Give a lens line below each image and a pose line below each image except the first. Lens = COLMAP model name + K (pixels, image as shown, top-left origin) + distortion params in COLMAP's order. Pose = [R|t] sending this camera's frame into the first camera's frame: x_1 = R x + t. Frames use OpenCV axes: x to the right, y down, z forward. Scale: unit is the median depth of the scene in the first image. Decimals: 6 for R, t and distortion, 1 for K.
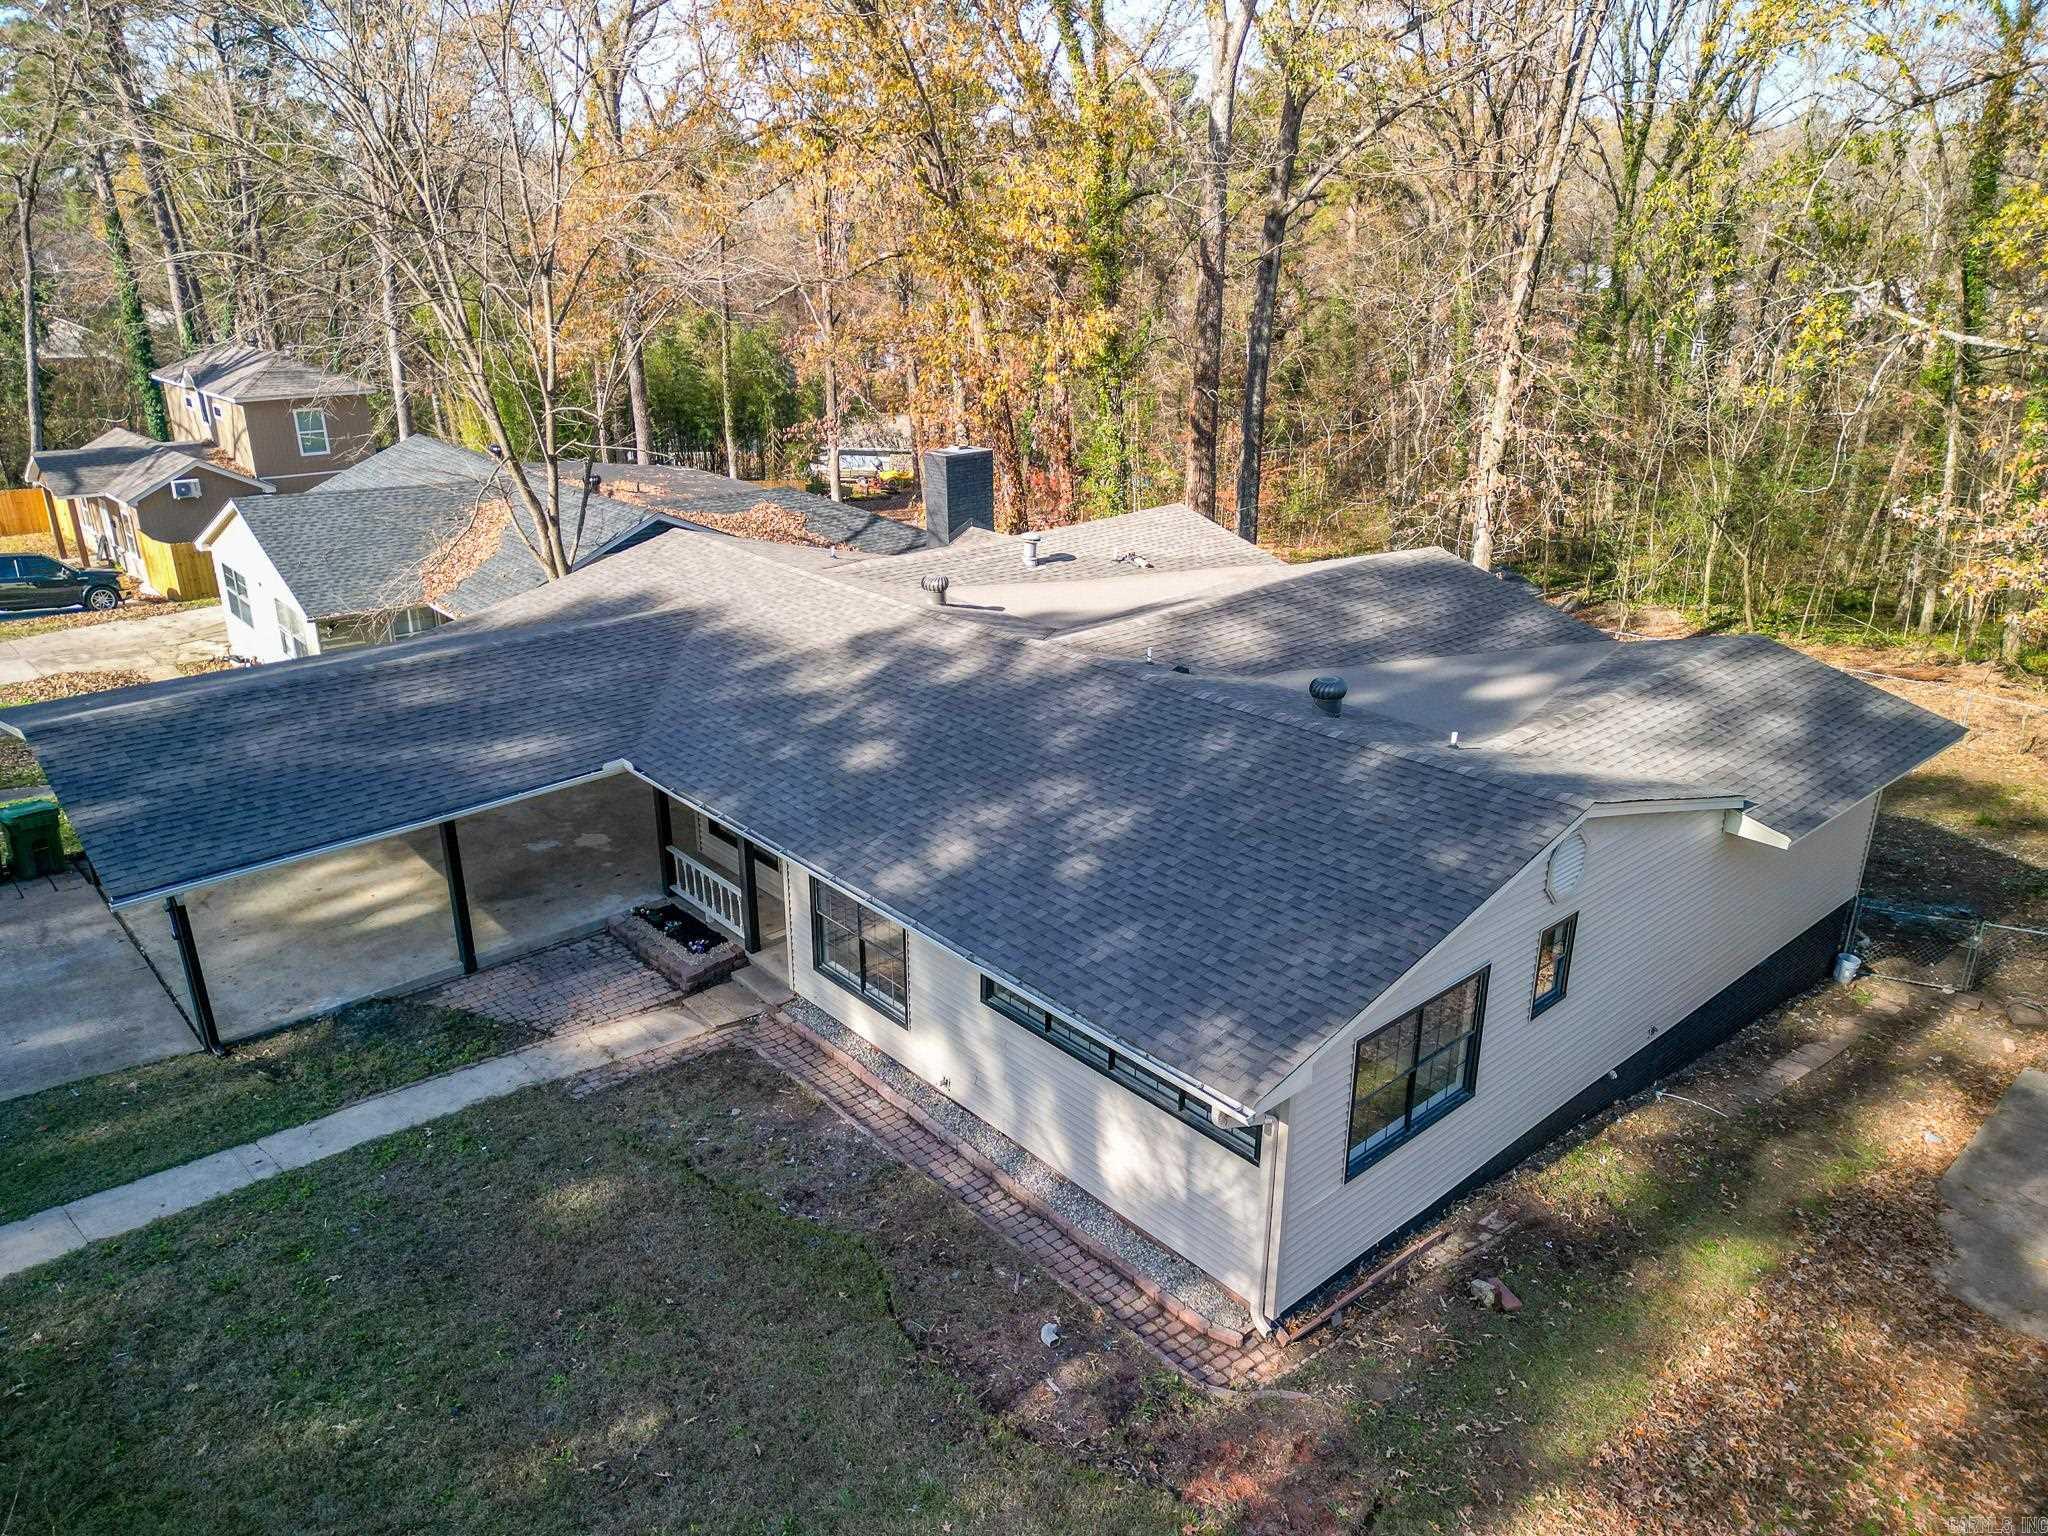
lens RADIAL K [[1436.2, 0, 1019.6], [0, 1436.2, 765.9], [0, 0, 1]] dist [0.055709, -0.045623]
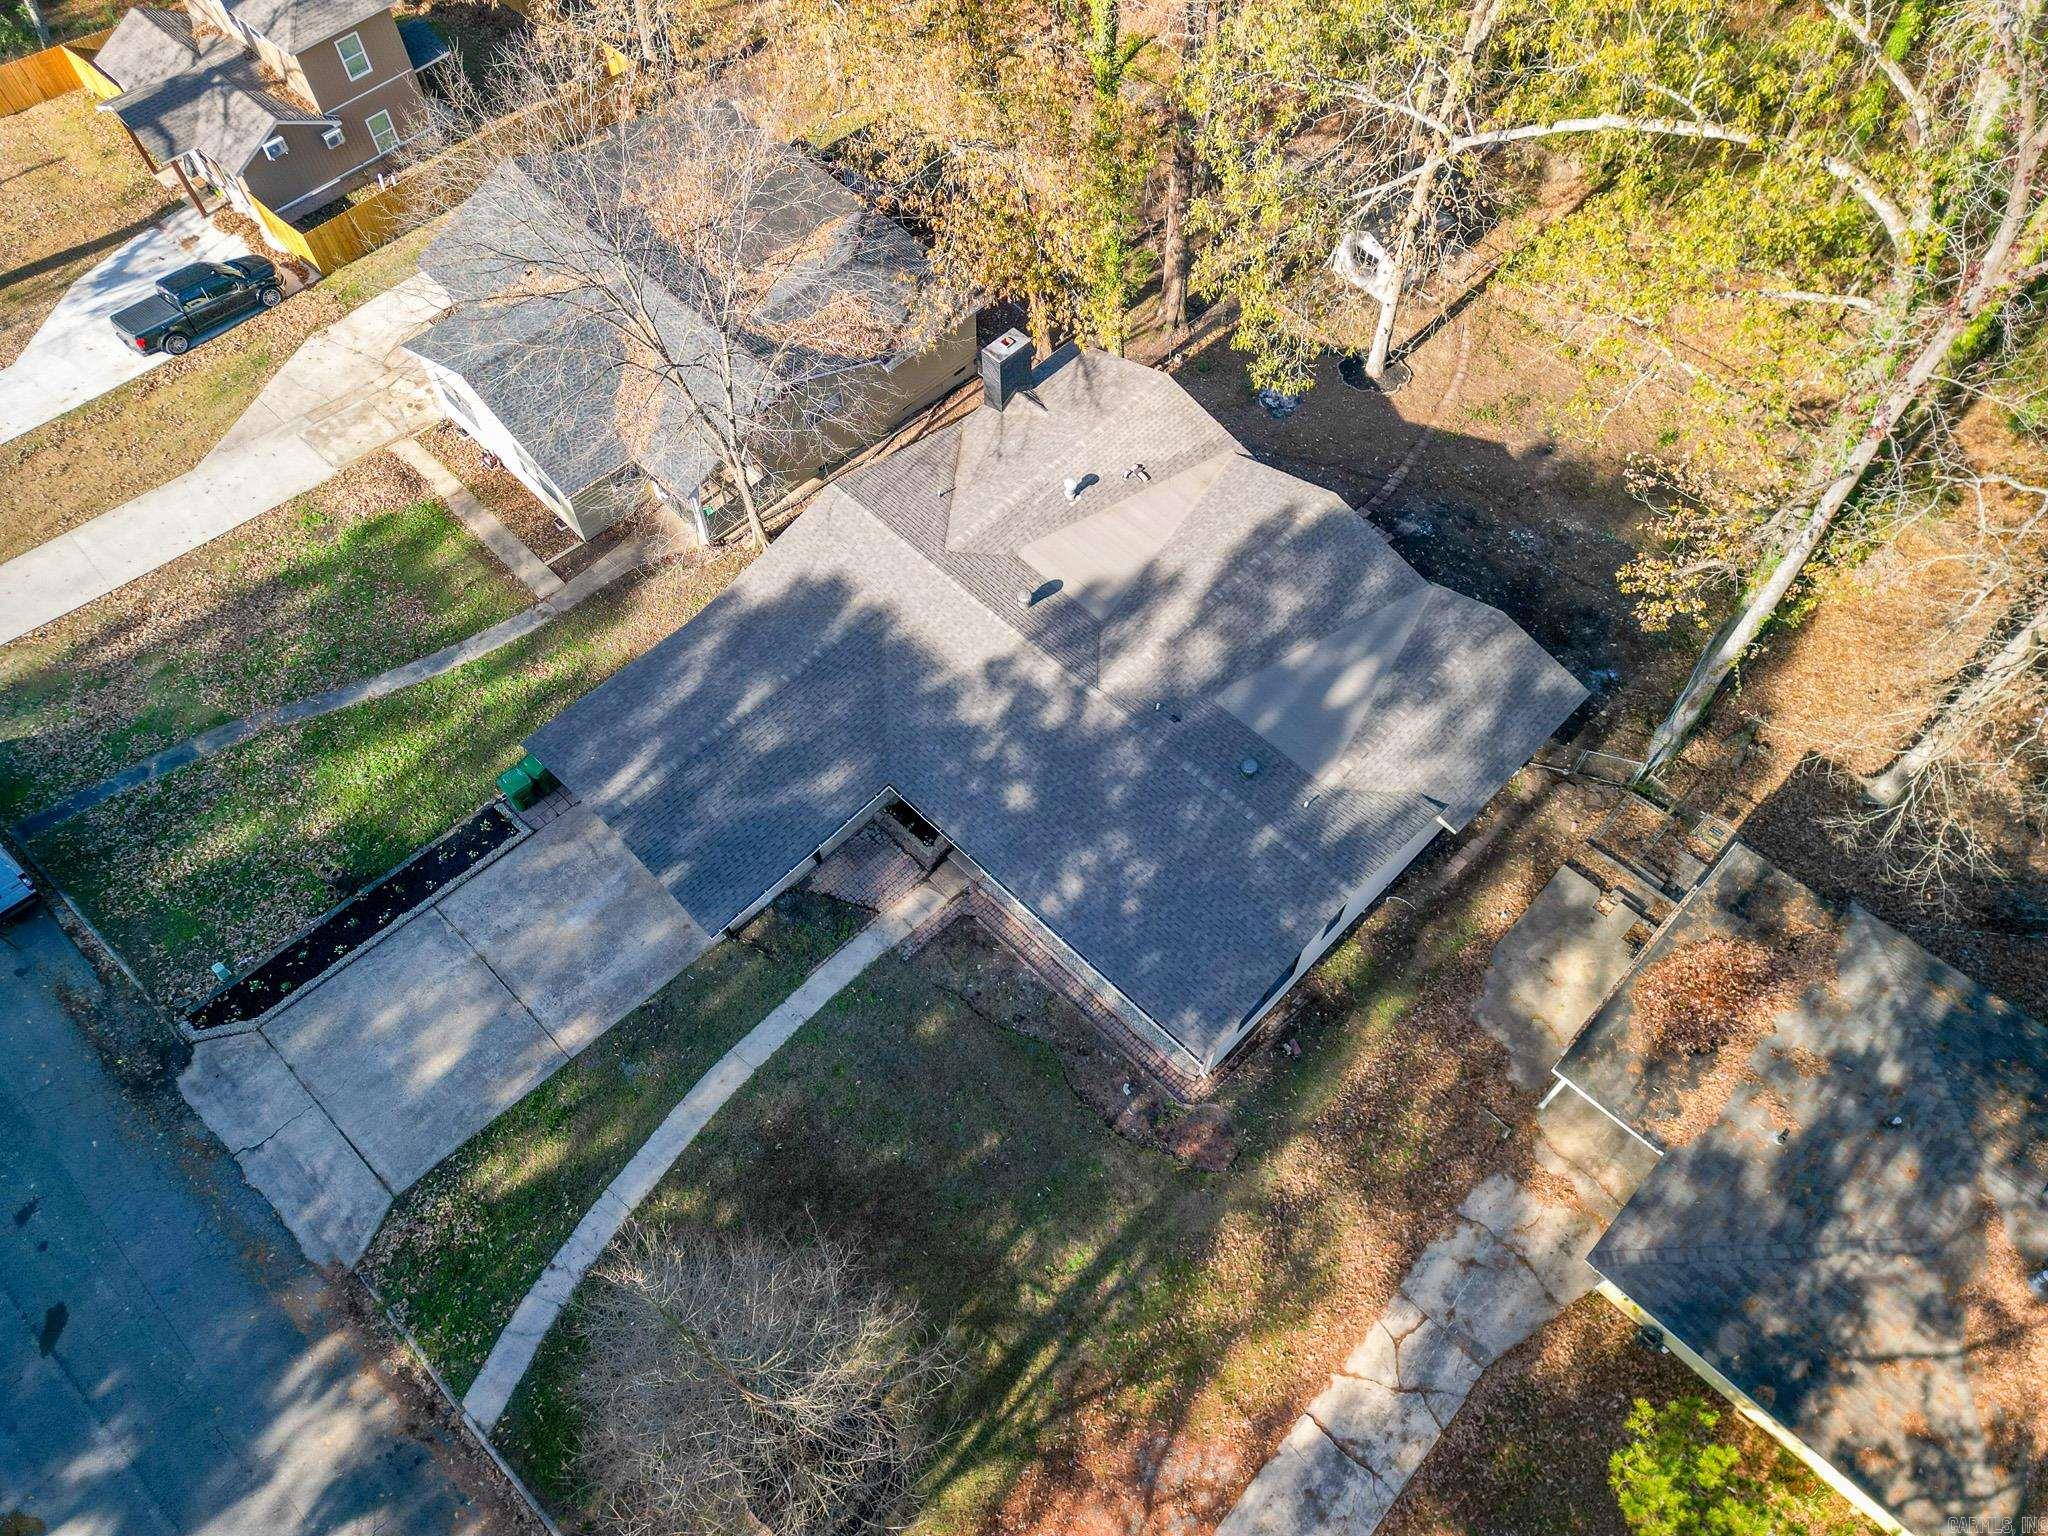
lens RADIAL K [[1436.2, 0, 1023.4], [0, 1436.2, 767.4], [0, 0, 1]] dist [0.055709, -0.045623]
pose [[0.997715, -0.064301, 0.020762, -0.137154], [0.038266, 0.790938, 0.610699, -1.265896], [-0.055690, -0.608508, 0.791591, -0.563114]]
